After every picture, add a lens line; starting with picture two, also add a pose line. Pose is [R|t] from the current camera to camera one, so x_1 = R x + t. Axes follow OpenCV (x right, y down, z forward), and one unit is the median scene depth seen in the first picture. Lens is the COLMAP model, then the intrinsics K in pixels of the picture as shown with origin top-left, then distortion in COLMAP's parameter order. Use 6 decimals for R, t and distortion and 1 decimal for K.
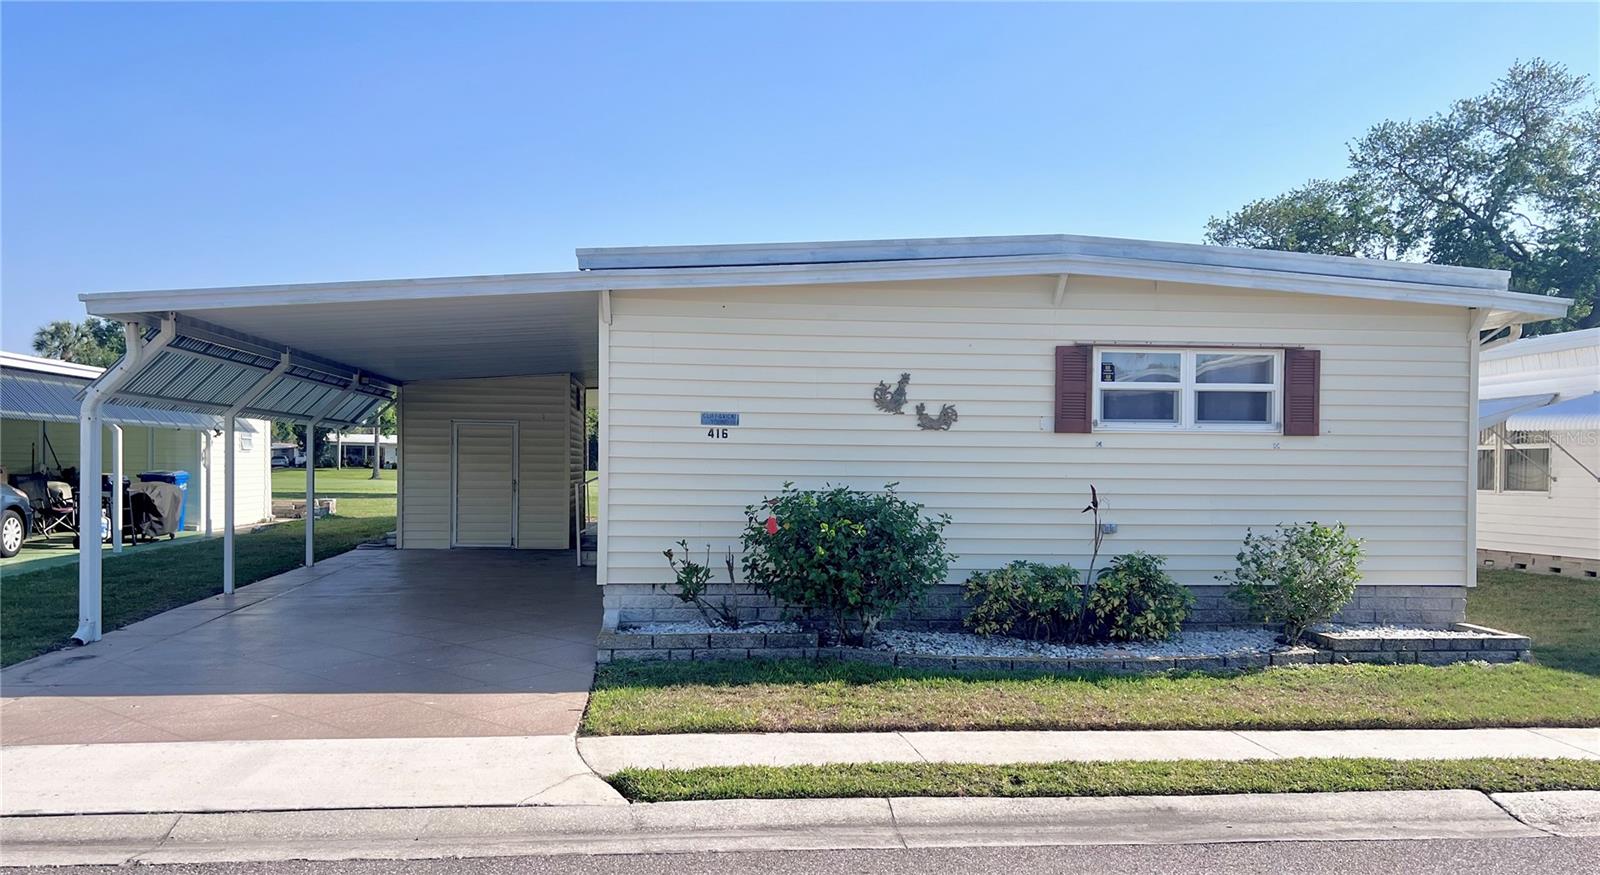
lens RADIAL K [[1150.2, 0, 811.9], [0, 1150.2, 445.2], [0, 0, 1]] dist [0.024093, -0.010568]
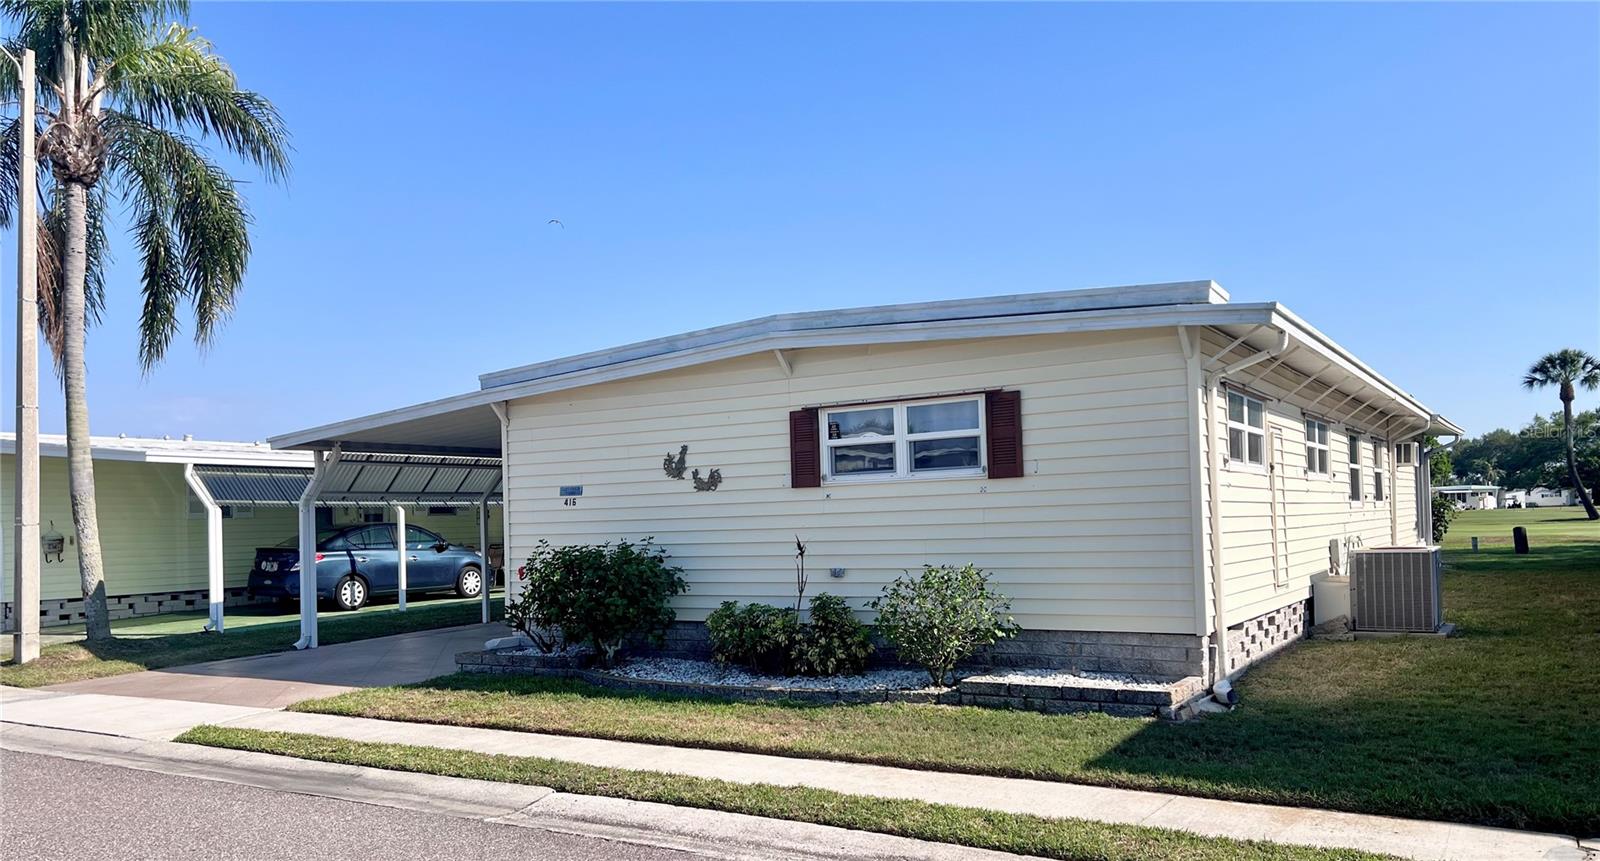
lens RADIAL K [[1150.2, 0, 806.4], [0, 1150.2, 429.9], [0, 0, 1]] dist [0.024093, -0.010568]
pose [[0.811331, -0.079436, -0.579165, 0.877904], [0.045926, 0.996324, -0.072315, 0.014582], [0.582780, 0.032073, 0.811997, 0.092407]]
